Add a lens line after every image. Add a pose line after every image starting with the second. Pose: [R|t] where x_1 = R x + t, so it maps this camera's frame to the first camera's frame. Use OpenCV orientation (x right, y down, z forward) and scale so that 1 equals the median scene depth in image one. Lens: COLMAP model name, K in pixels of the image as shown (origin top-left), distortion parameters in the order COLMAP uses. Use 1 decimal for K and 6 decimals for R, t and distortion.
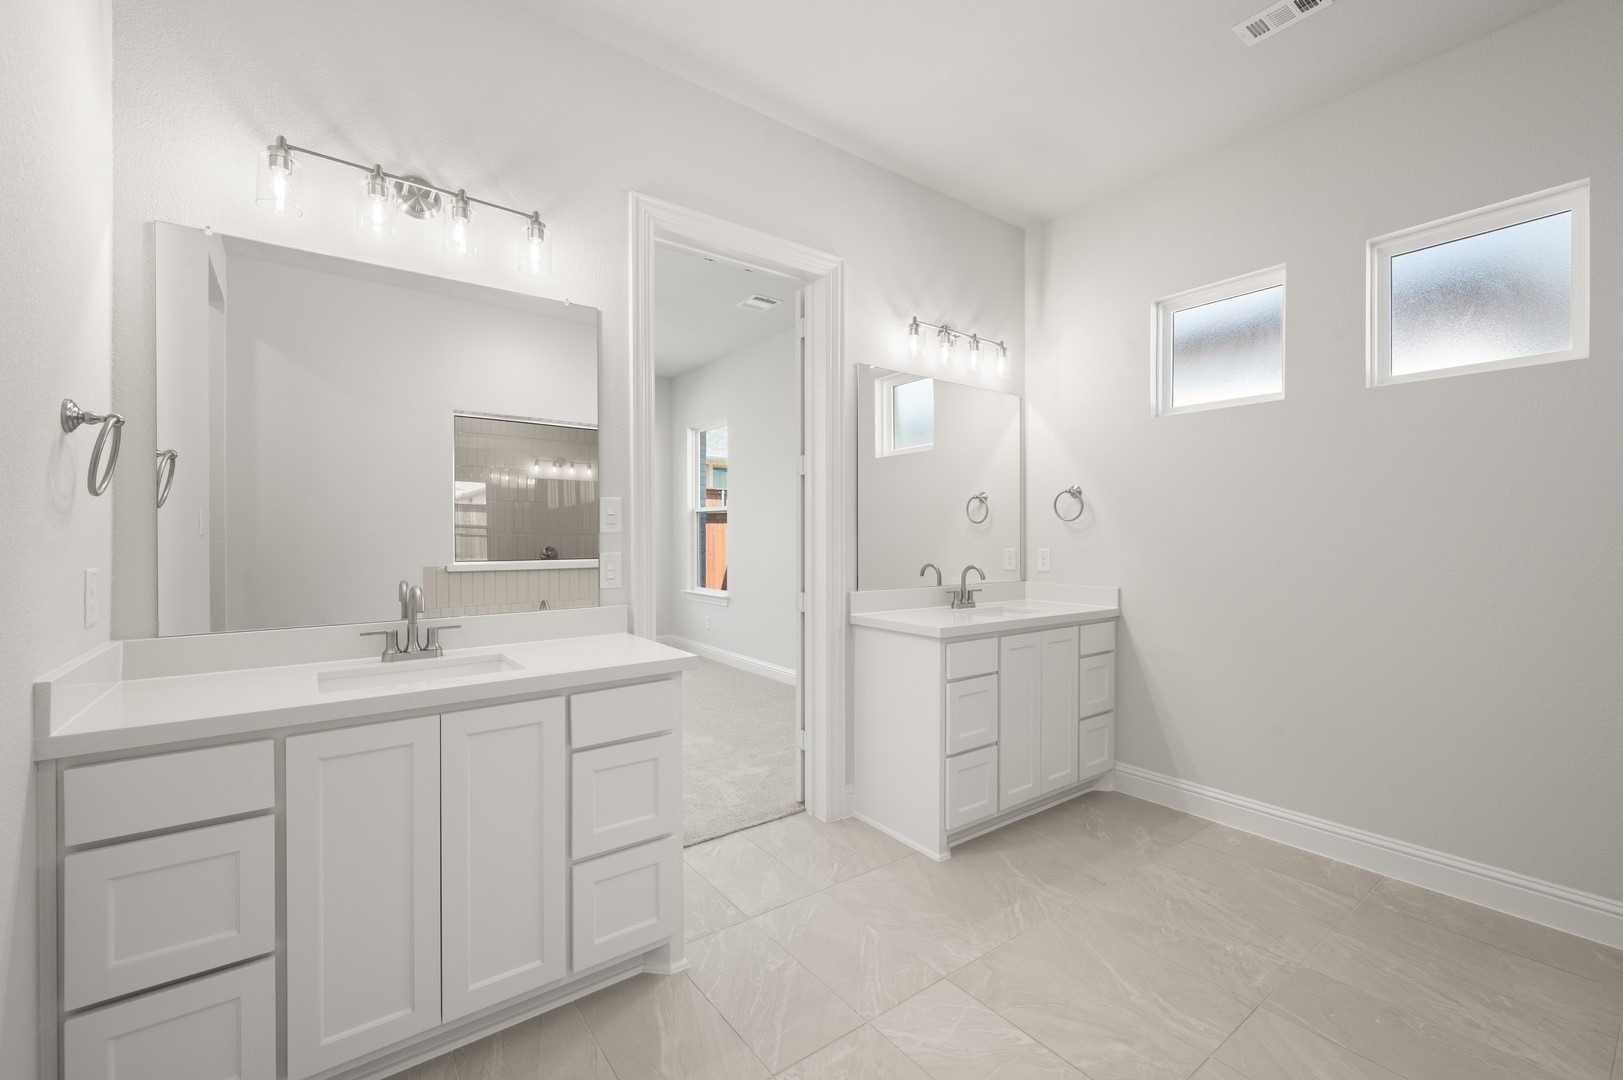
lens RADIAL K [[685.0, 0, 803.7], [0, 685.0, 534.2], [0, 0, 1]] dist [0.000048, -0.000415]
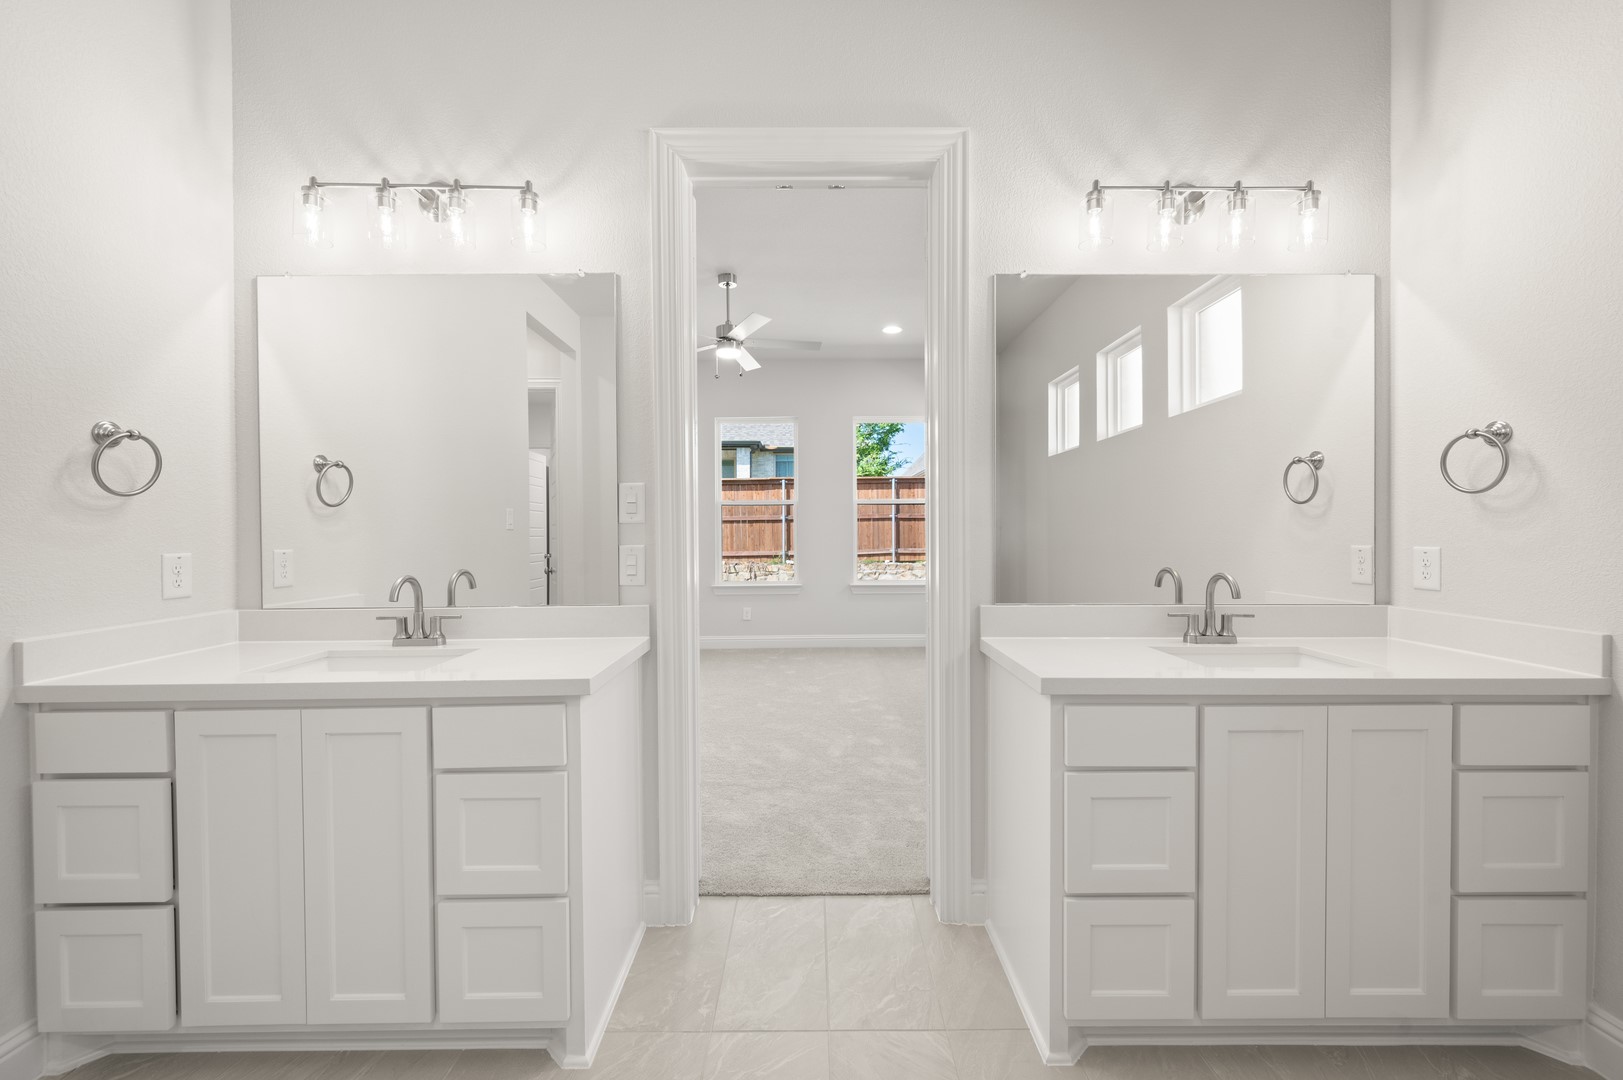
lens RADIAL K [[638.2, 0, 816.2], [0, 638.2, 535.8], [0, 0, 1]] dist [-0.000411, 0.000209]
pose [[0.802718, 0.002111, -0.596355, 0.325909], [0.005509, 0.999925, 0.010954, 0.005418], [0.596333, -0.012078, 0.802646, 0.384883]]
